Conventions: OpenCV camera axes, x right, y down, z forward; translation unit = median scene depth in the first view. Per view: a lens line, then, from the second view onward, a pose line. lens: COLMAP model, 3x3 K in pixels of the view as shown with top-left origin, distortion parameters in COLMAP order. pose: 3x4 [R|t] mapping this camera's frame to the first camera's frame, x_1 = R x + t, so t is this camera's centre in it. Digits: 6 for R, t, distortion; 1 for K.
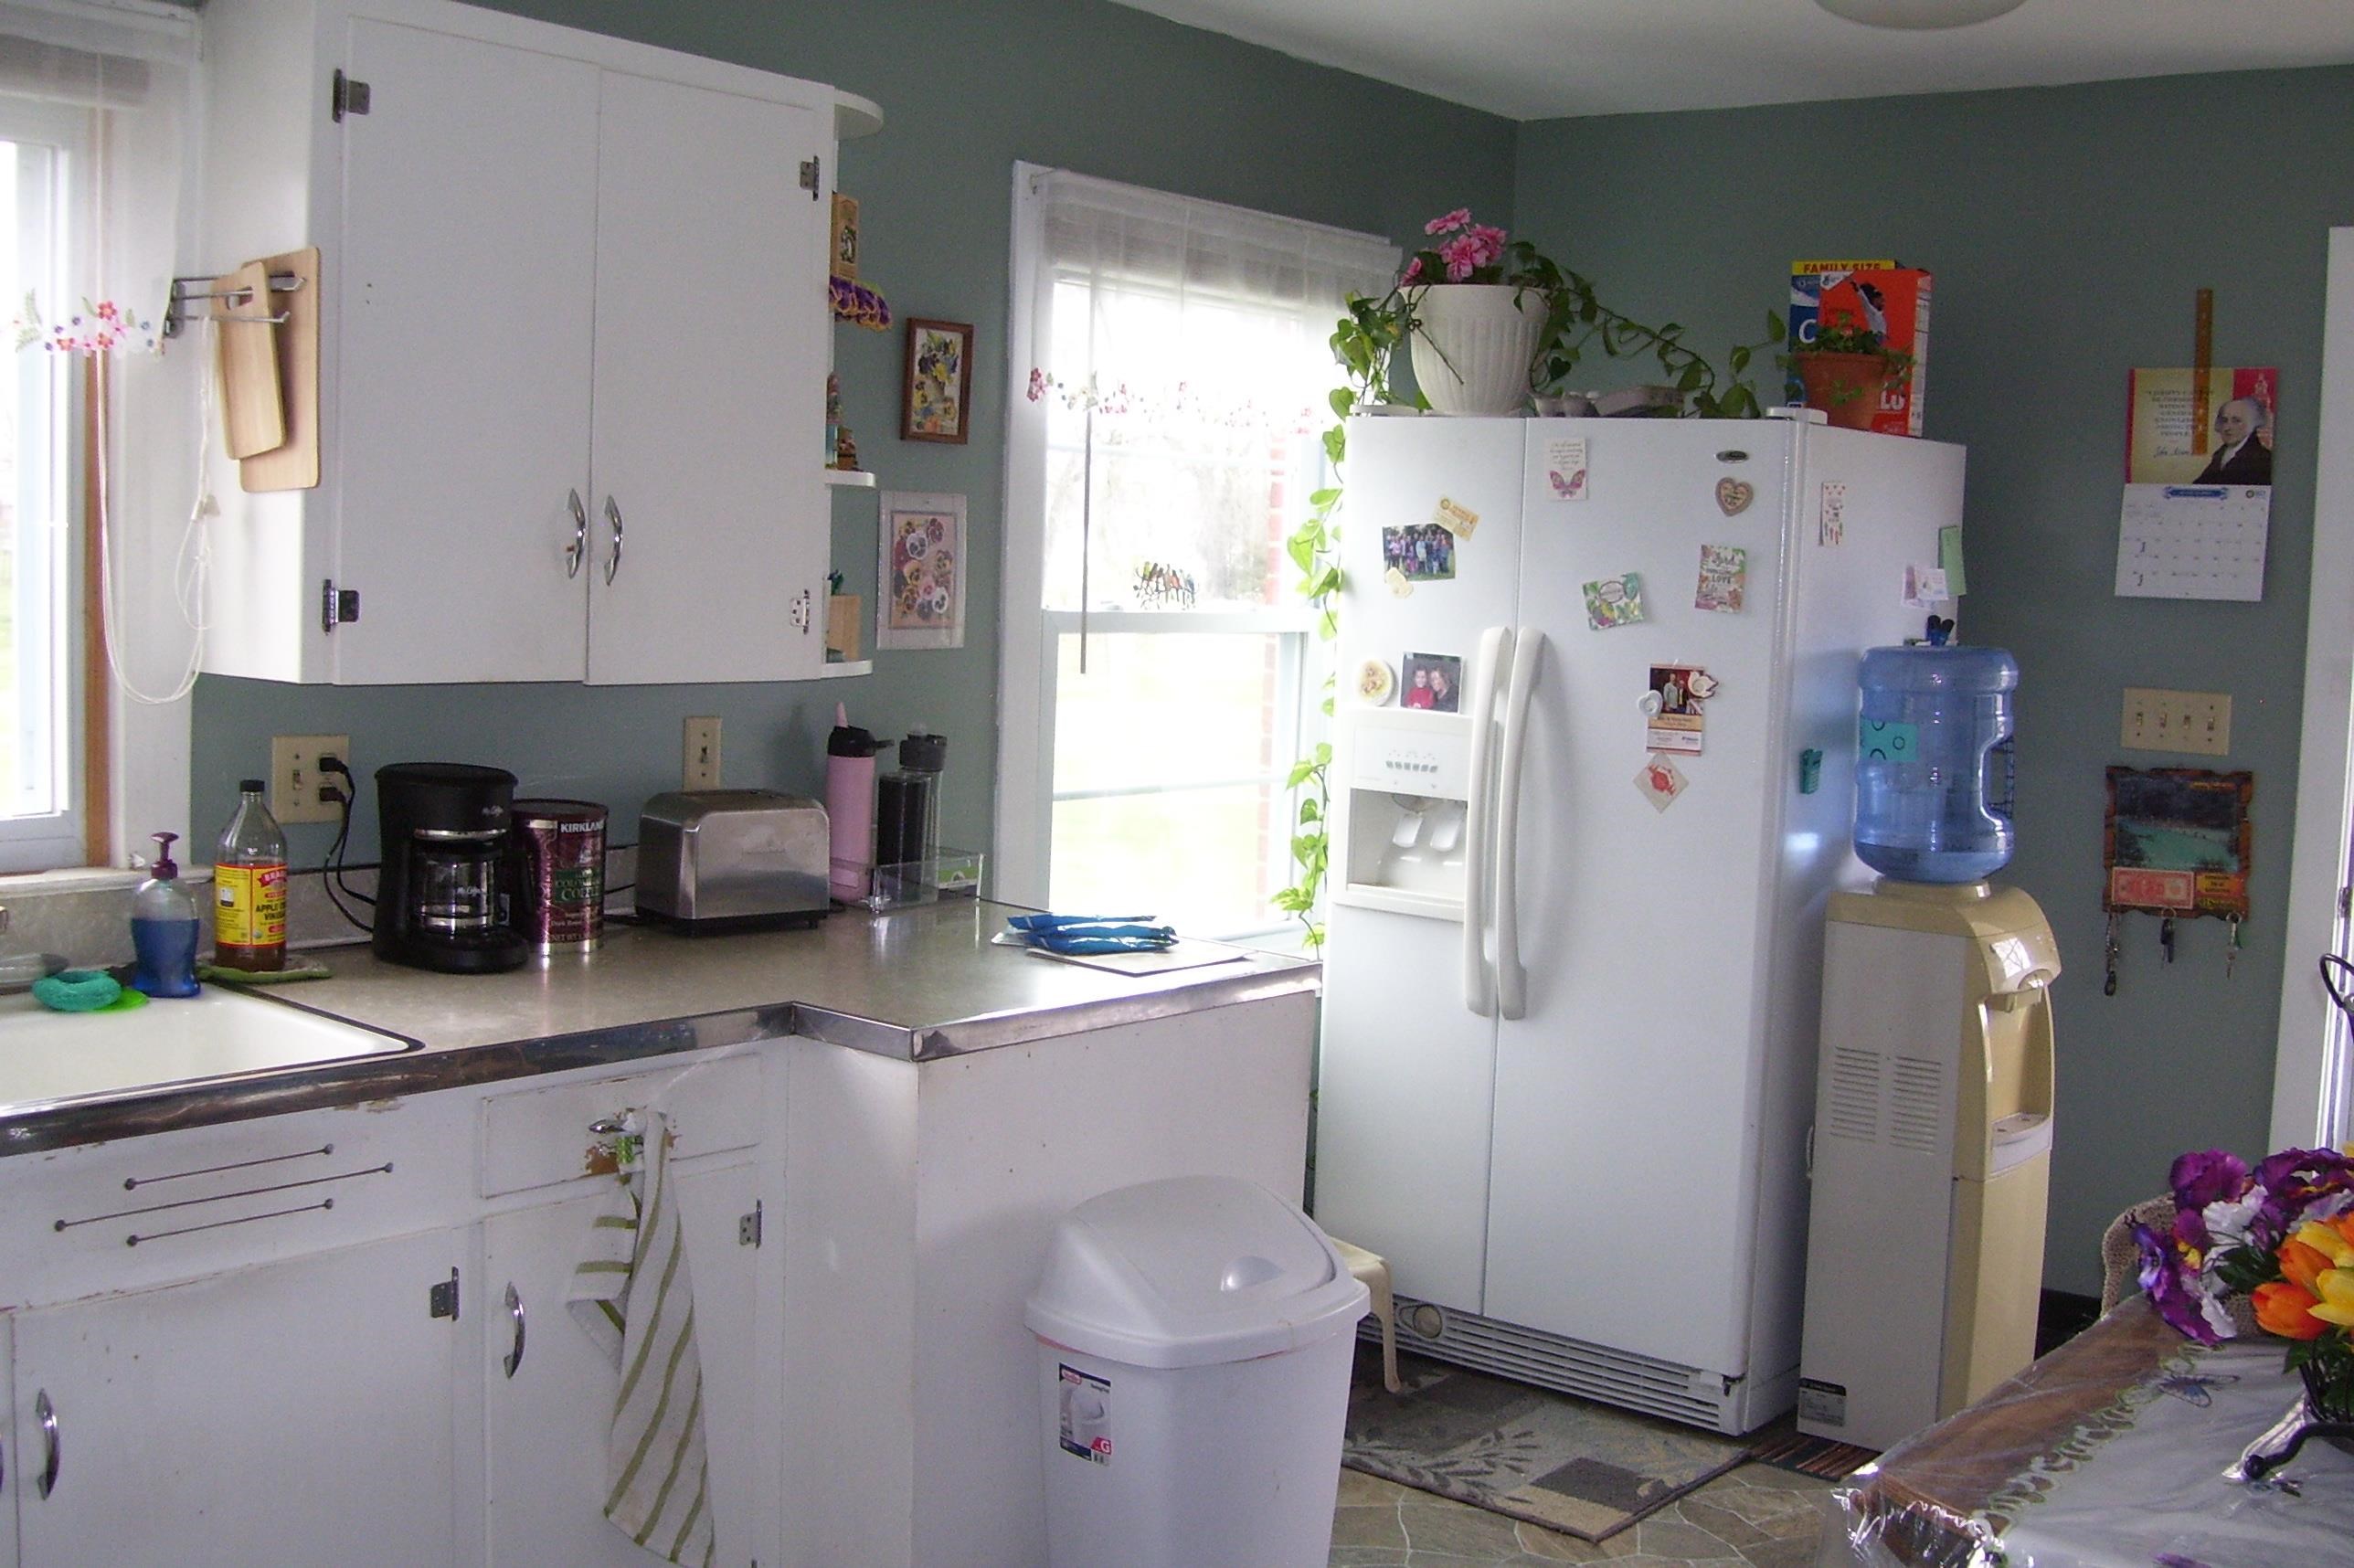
lens RADIAL K [[2486.5, 0, 1177.0], [0, 2486.5, 784.0], [0, 0, 1]] dist [-0.116629, 0.009601]
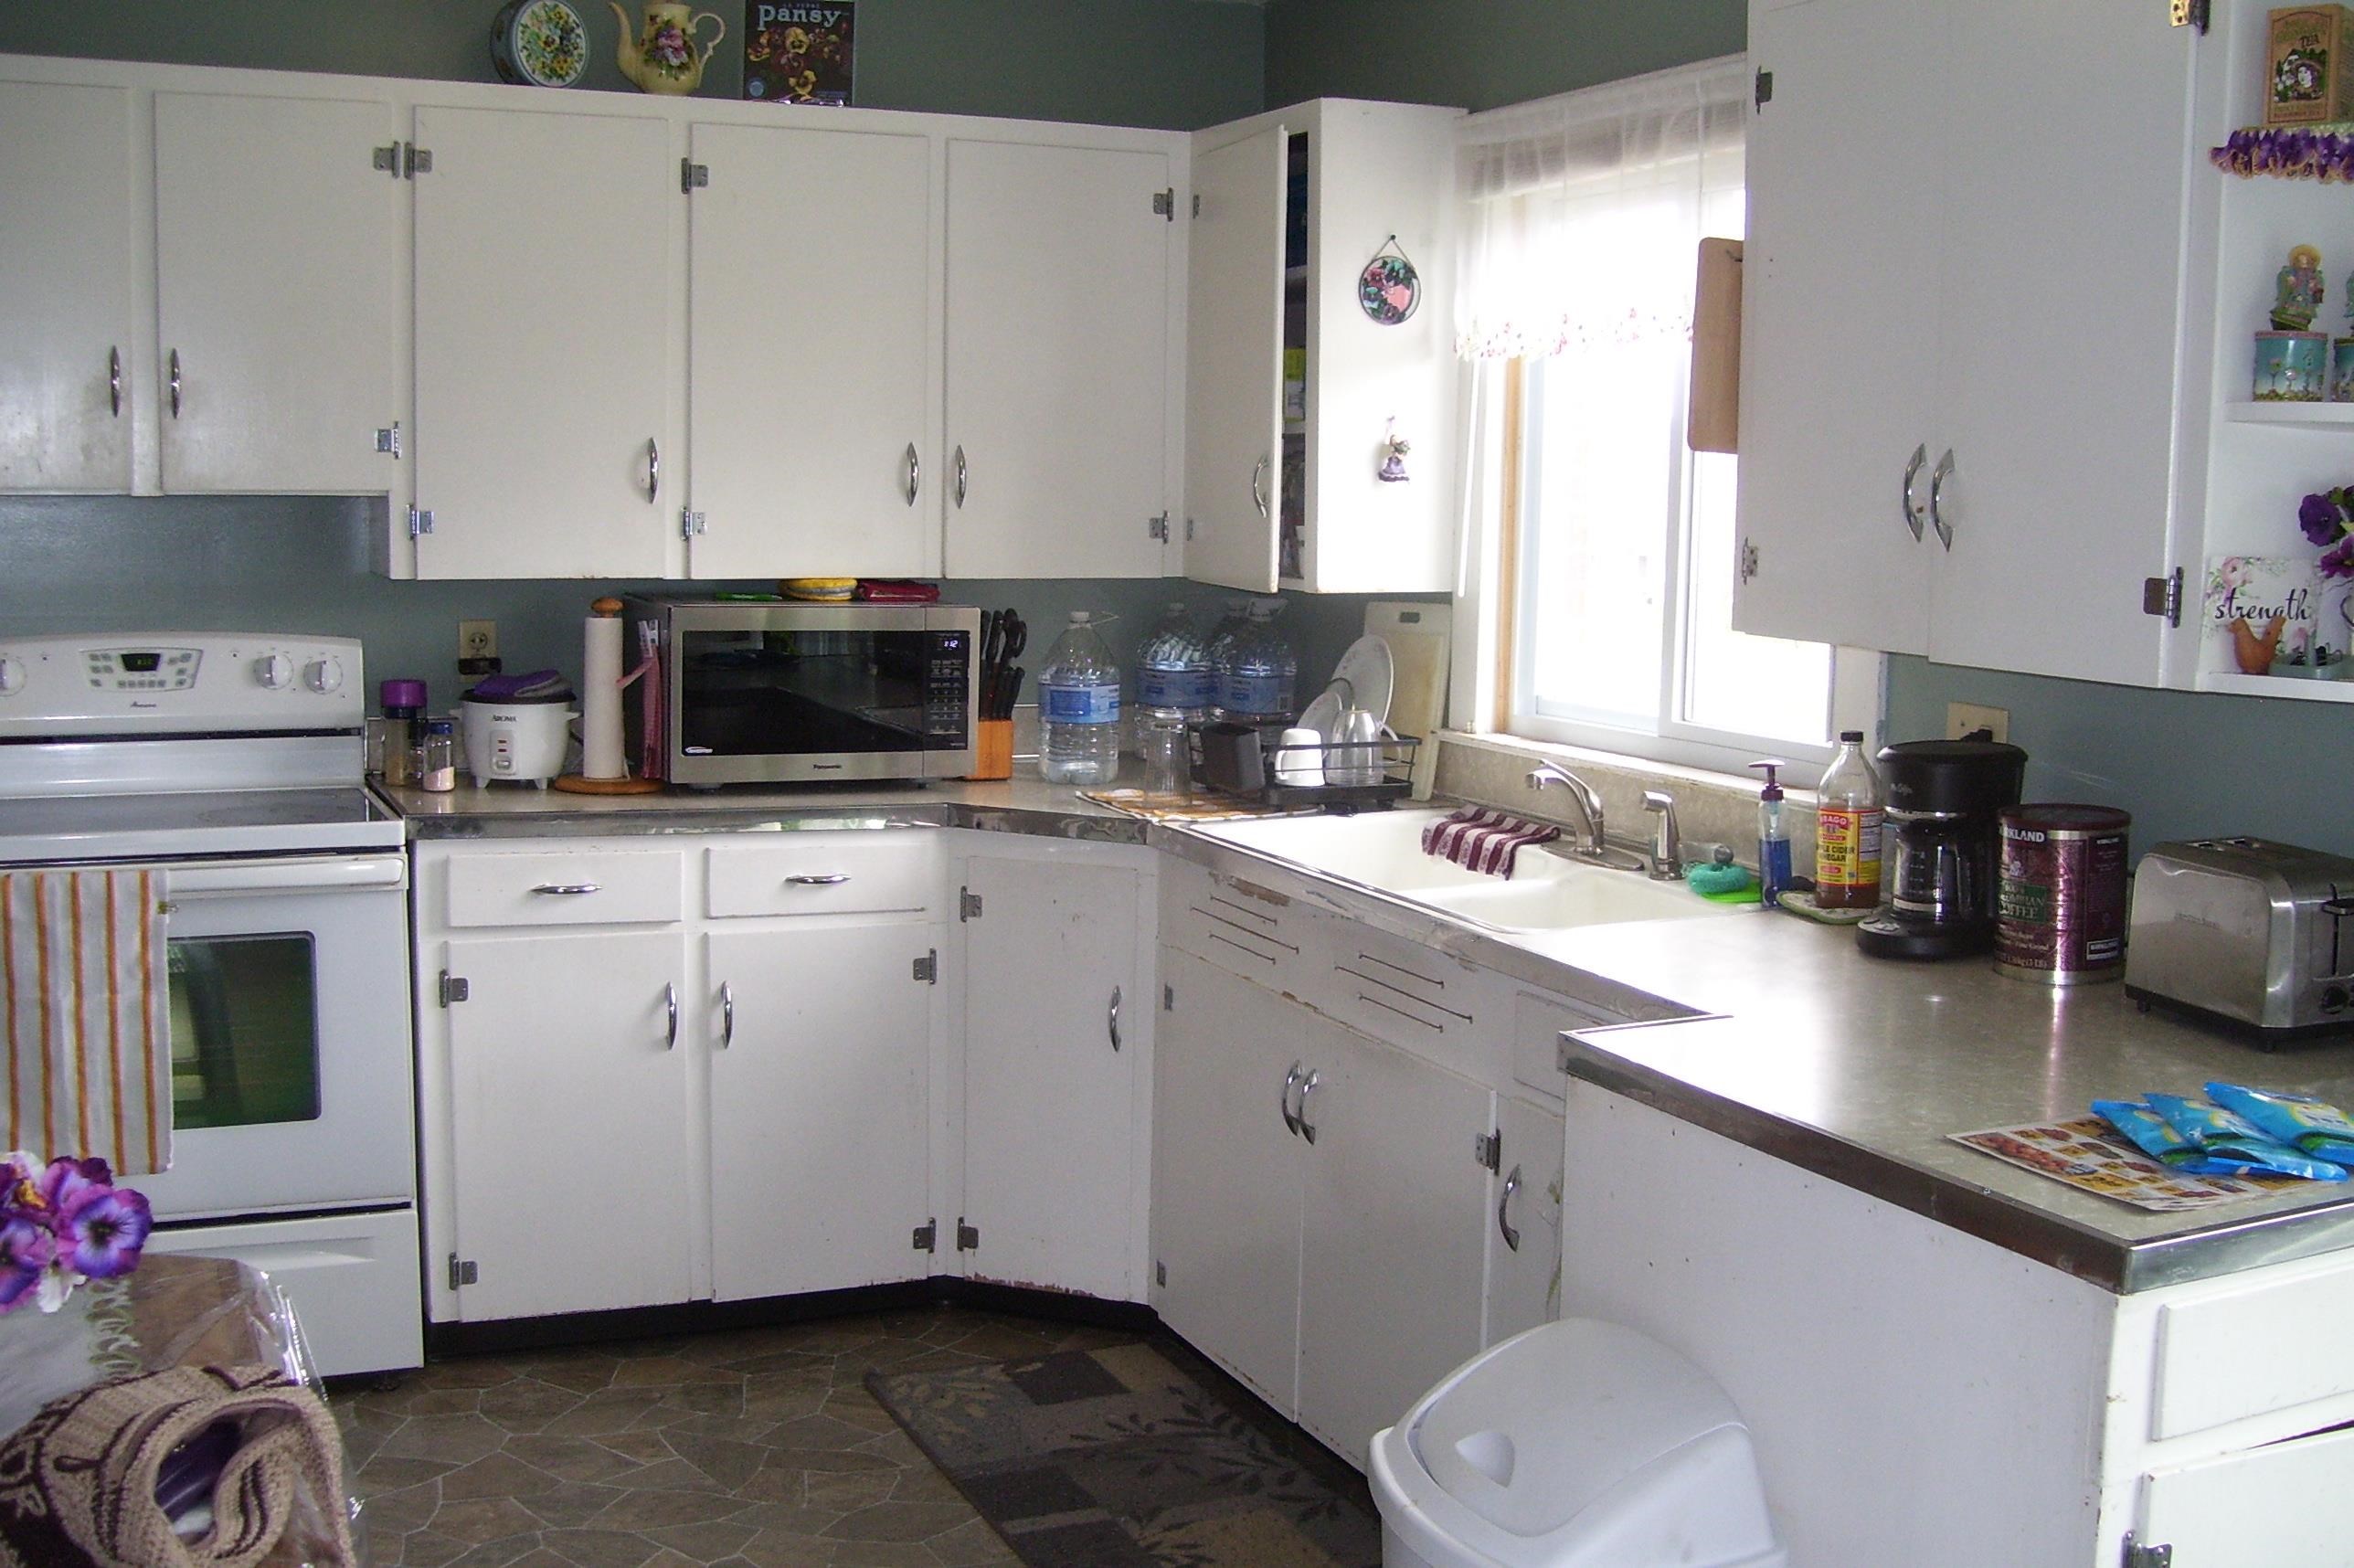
lens RADIAL K [[2486.5, 0, 1177.0], [0, 2486.5, 784.0], [0, 0, 1]] dist [-0.116629, 0.009601]
pose [[-0.452173, 0.058625, -0.890002, 0.804104], [-0.116104, 0.985479, 0.123902, -0.087498], [0.884341, 0.159358, -0.438800, 1.383492]]
